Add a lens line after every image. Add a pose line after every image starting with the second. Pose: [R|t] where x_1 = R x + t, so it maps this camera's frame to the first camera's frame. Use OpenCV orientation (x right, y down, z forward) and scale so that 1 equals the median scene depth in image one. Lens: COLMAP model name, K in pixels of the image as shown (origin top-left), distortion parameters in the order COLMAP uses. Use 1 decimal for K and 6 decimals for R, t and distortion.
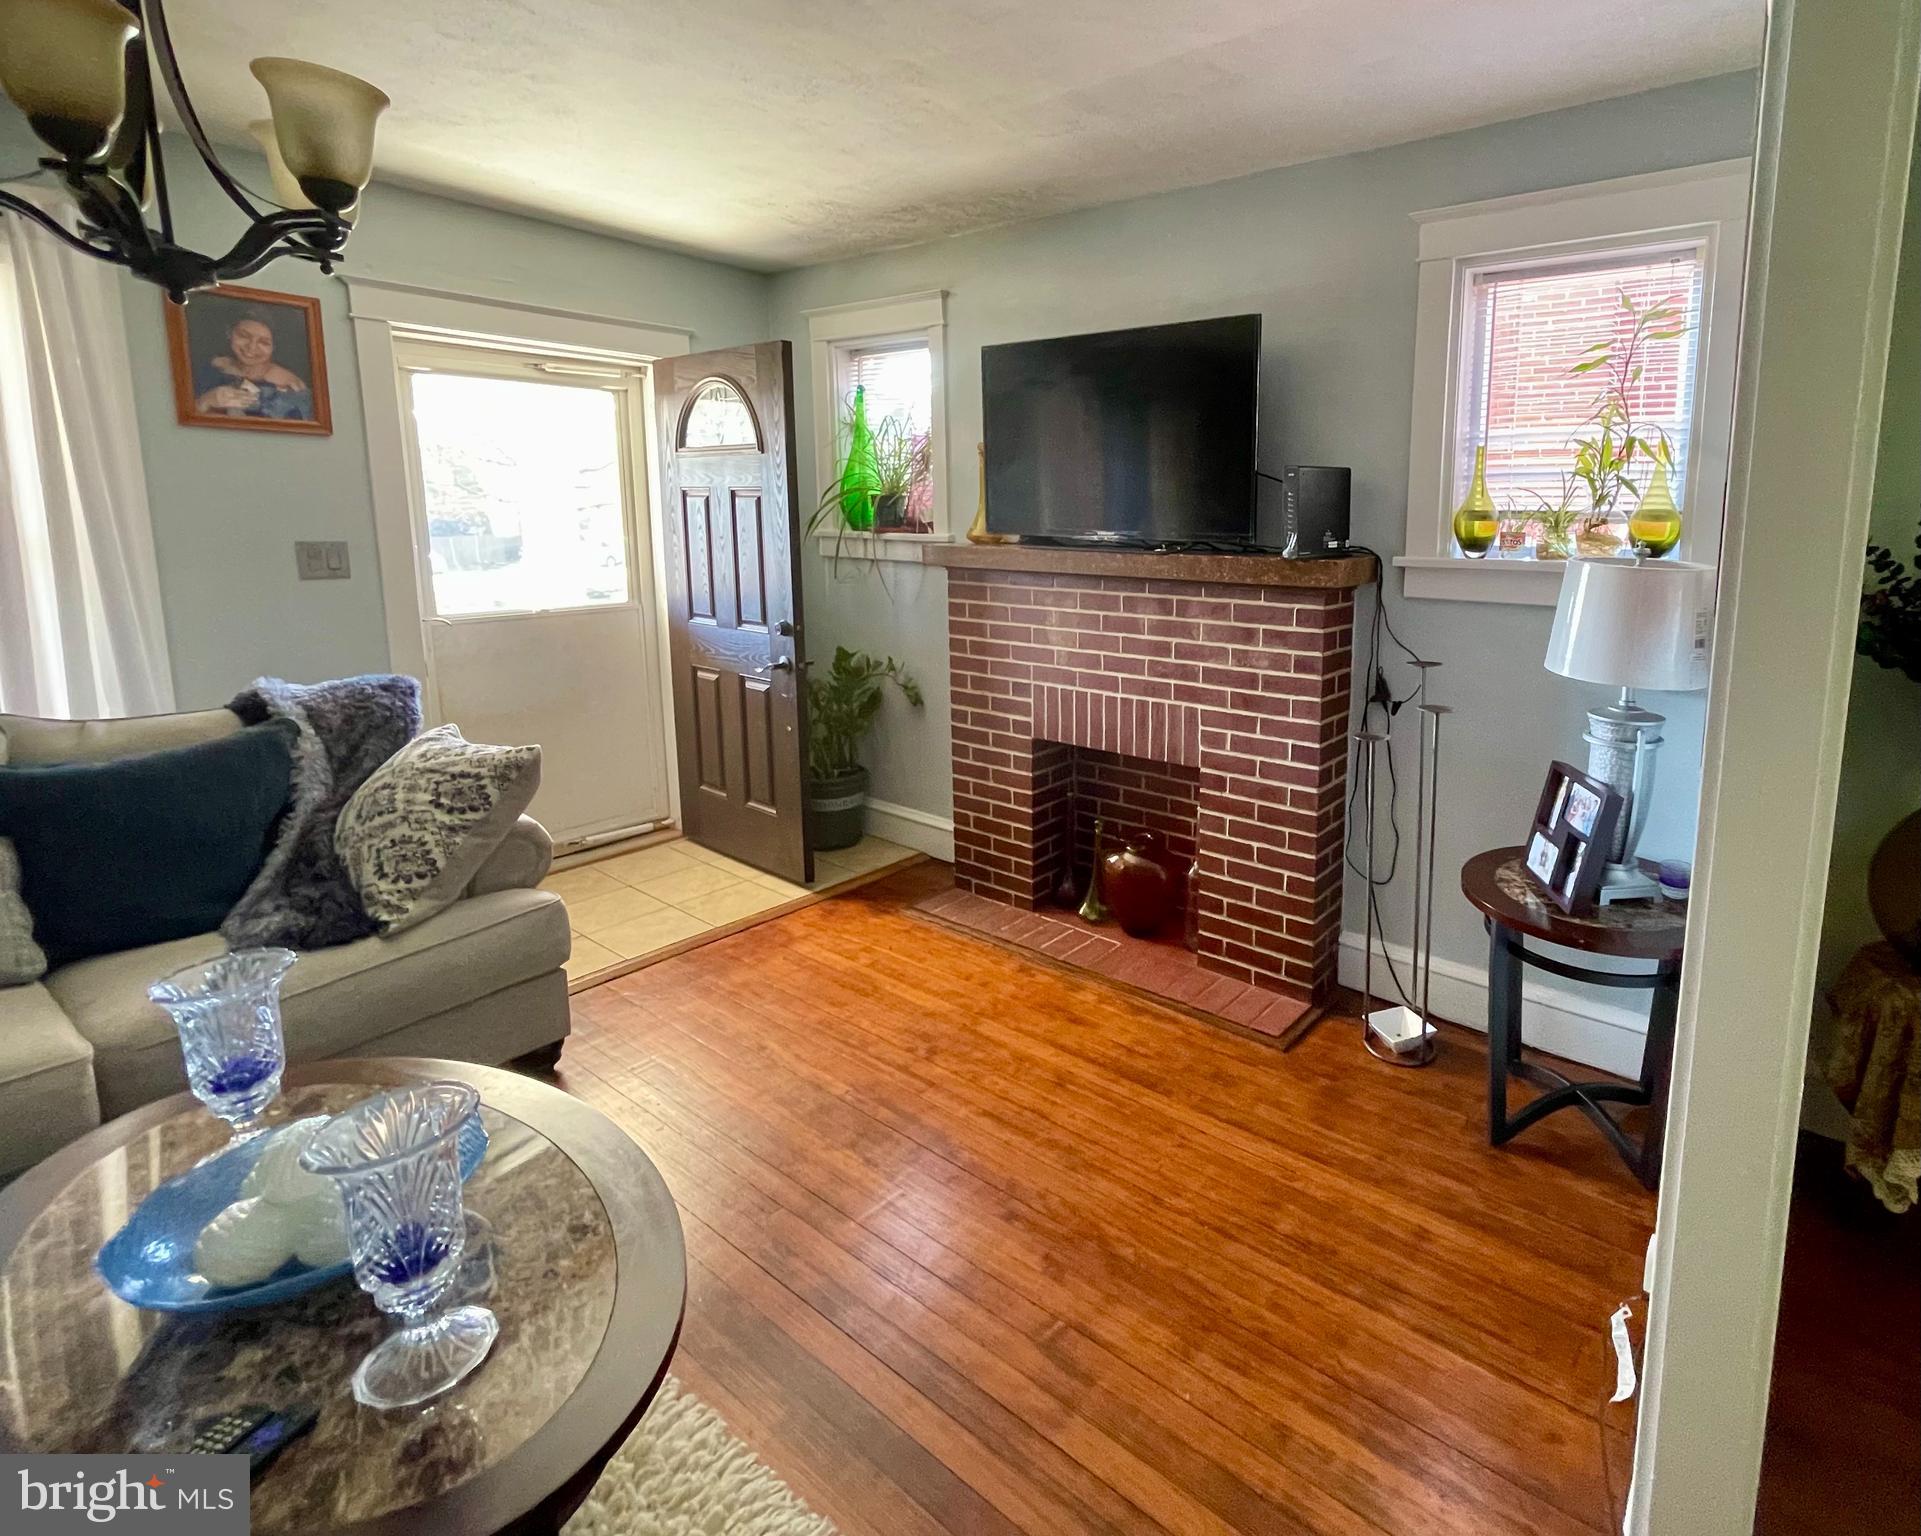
lens RADIAL K [[939.6, 0, 1155.8], [0, 939.6, 652.6], [0, 0, 1]] dist [-0.000435, 0.000032]
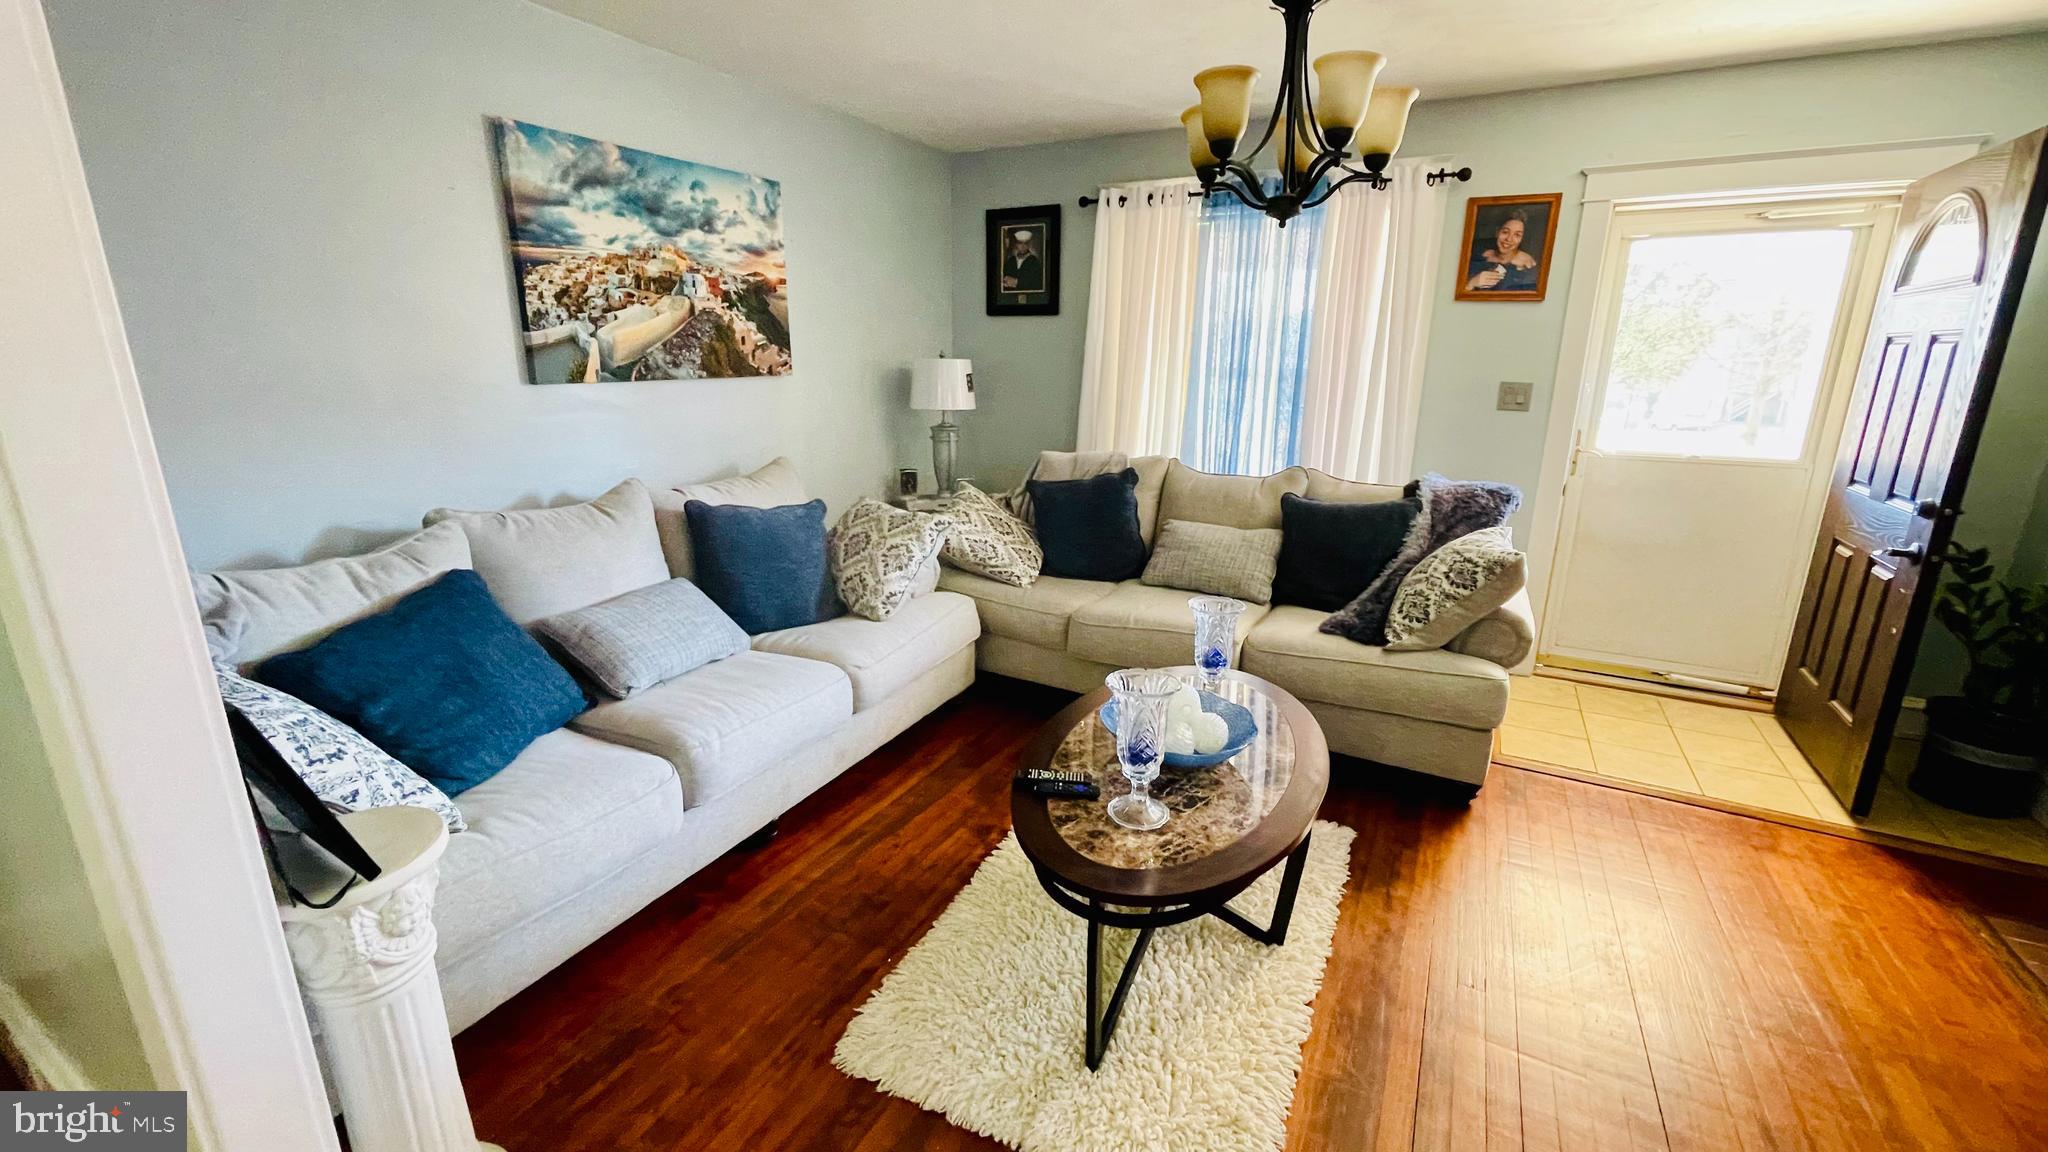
lens RADIAL K [[812.0, 0, 1024.0], [0, 812.0, 576.0], [0, 0, 1]] dist [-0.016132, 0.000039]
pose [[0.099613, 0.249311, -0.963287, 0.247573], [-0.152513, 0.960488, 0.232815, -0.014334], [0.983269, 0.123723, 0.133700, 0.199578]]
